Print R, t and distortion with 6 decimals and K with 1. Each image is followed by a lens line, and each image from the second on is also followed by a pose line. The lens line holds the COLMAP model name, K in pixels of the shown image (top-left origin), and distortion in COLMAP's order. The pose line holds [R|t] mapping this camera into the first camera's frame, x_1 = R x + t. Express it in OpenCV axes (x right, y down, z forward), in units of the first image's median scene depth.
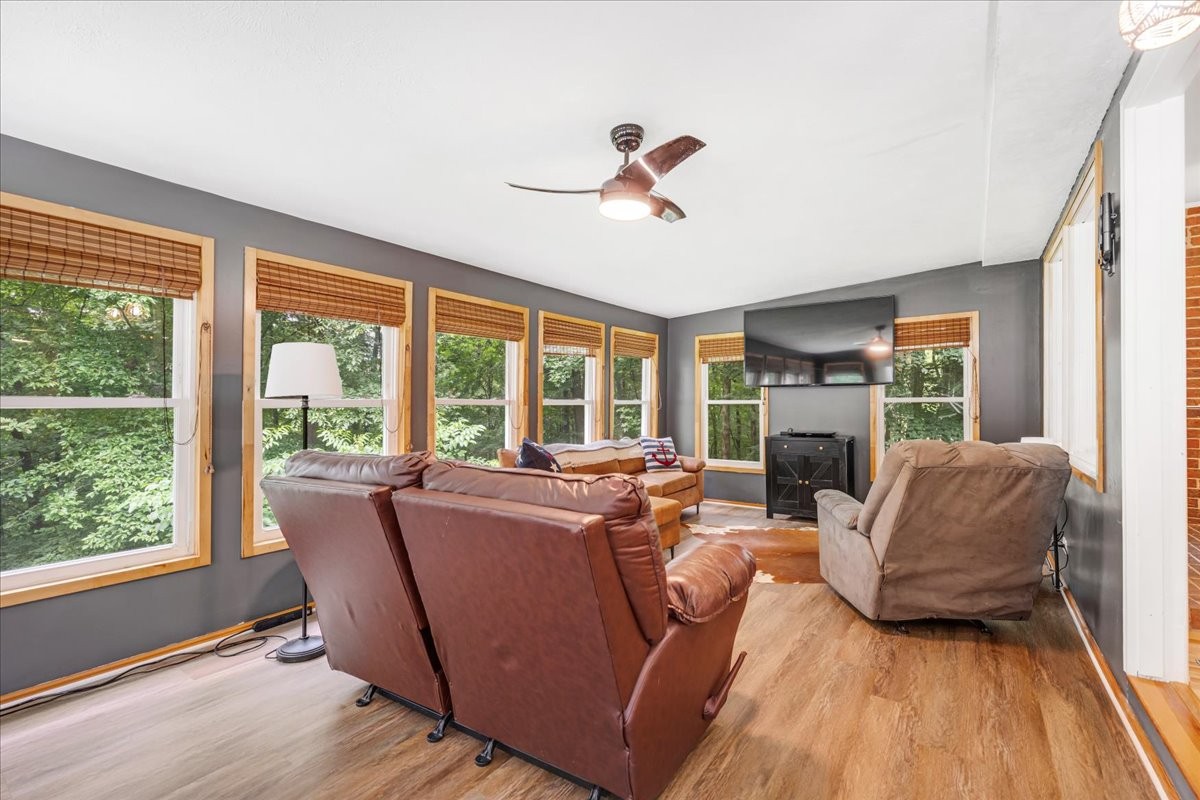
lens RADIAL K [[555.9, 0, 597.7], [0, 555.9, 401.3], [0, 0, 1]] dist [-0.000386, 0.000802]
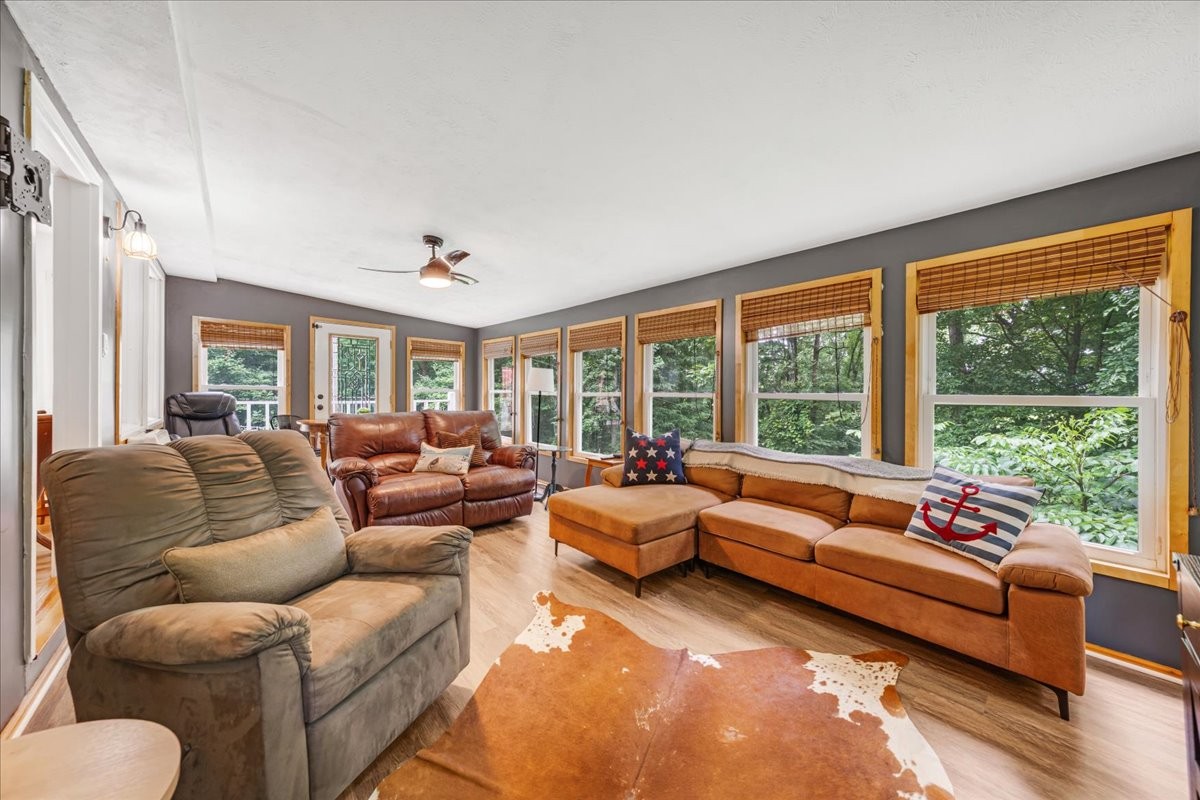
lens RADIAL K [[434.9, 0, 602.9], [0, 434.9, 400.8], [0, 0, 1]] dist [0.011687, -0.000126]
pose [[-0.277325, 0.010722, -0.960716, 0.544394], [-0.014762, 0.999772, 0.015419, 0.002112], [0.960663, 0.018459, -0.277104, 0.830707]]
